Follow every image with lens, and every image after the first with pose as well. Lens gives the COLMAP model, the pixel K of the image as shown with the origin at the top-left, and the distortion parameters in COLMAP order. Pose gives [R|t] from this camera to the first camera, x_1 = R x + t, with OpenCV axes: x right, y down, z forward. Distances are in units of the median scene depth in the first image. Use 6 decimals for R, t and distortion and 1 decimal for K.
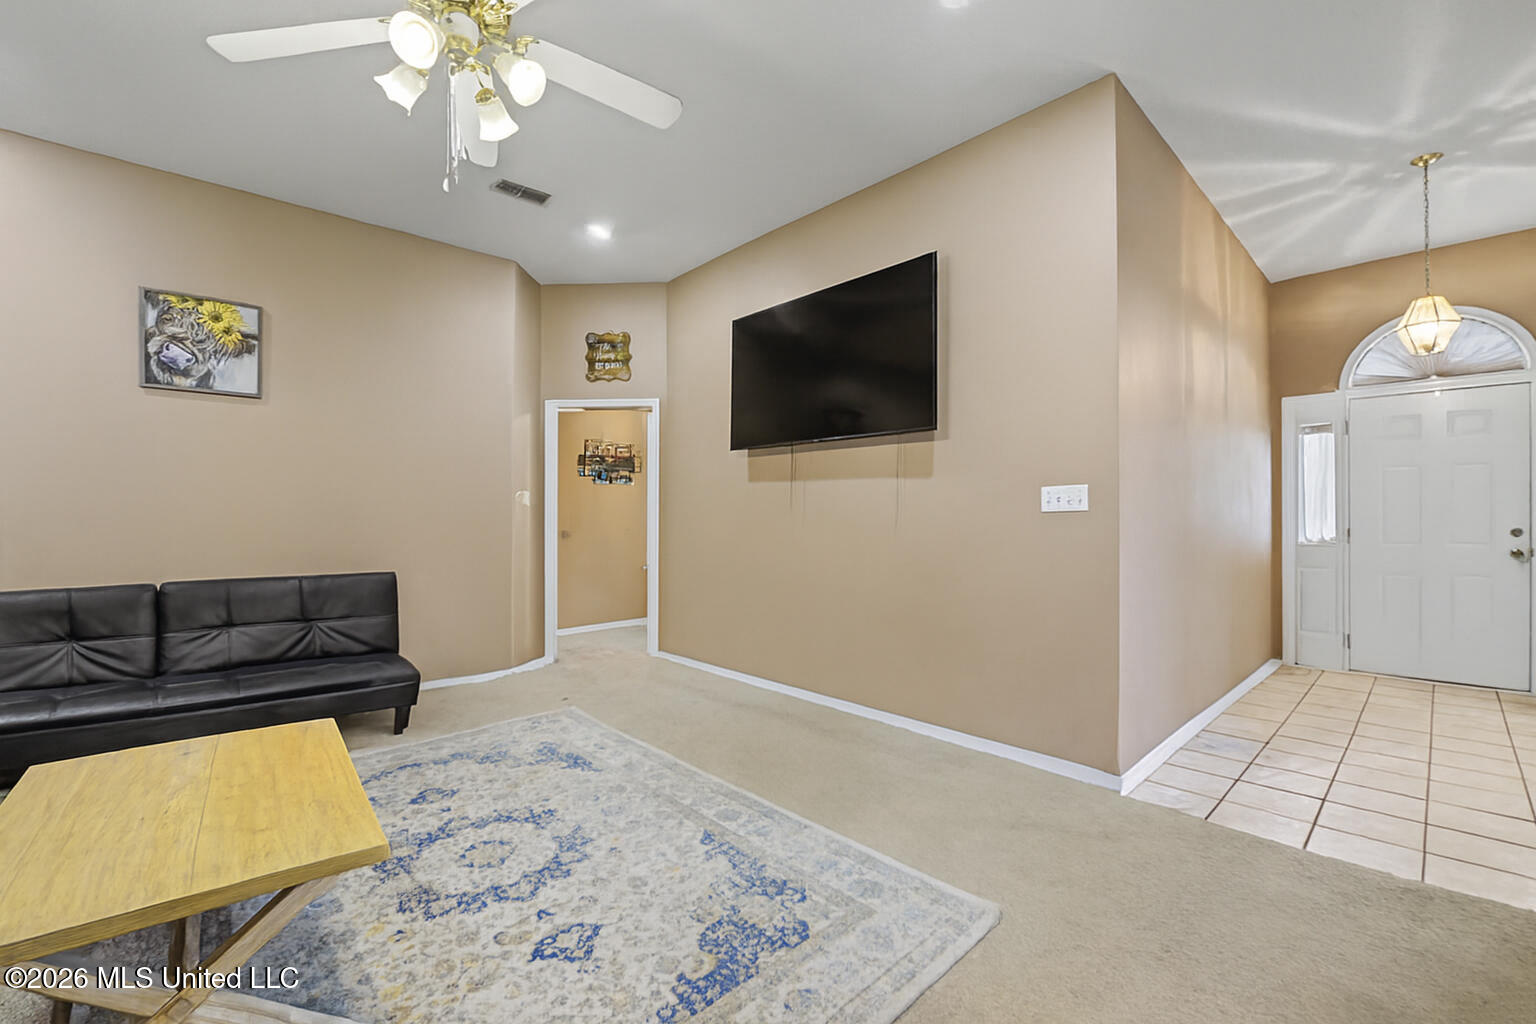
lens RADIAL K [[640.0, 0, 763.4], [0, 640.0, 545.6], [0, 0, 1]] dist [0.000141, 0.000018]
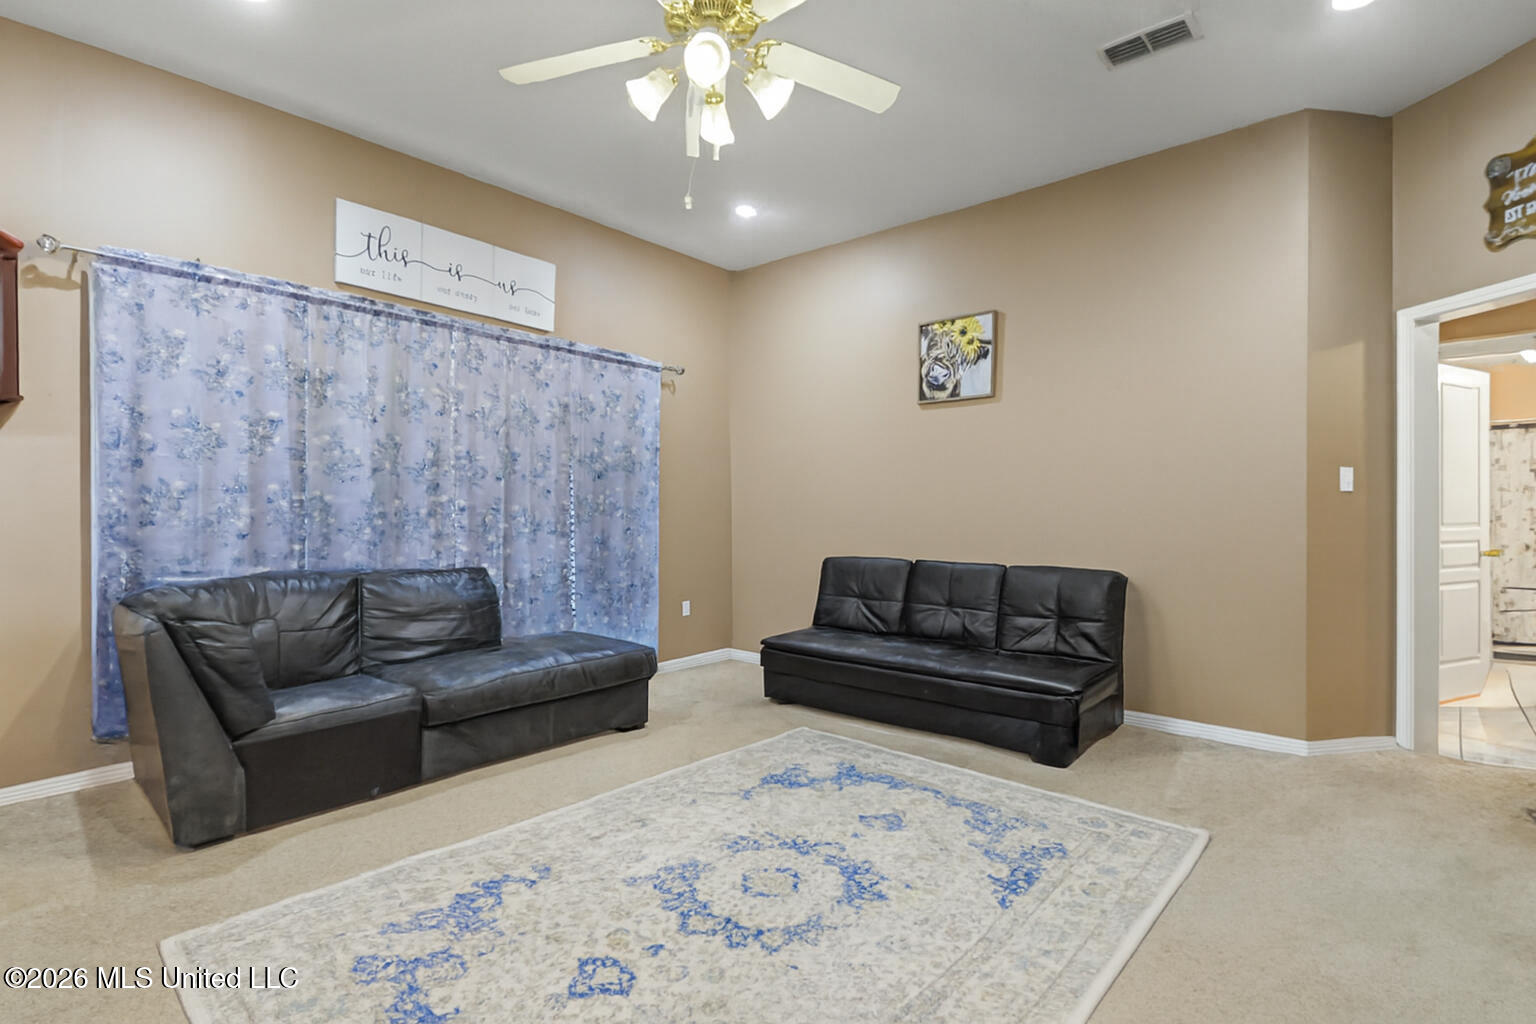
lens RADIAL K [[742.9, 0, 768.0], [0, 742.9, 512.0], [0, 0, 1]] dist [-0.000493, -0.000259]
pose [[0.088700, 0.007651, -0.996029, 0.656418], [-0.049924, 0.998748, 0.003226, -0.054169], [0.994806, 0.049440, 0.088971, 0.937392]]
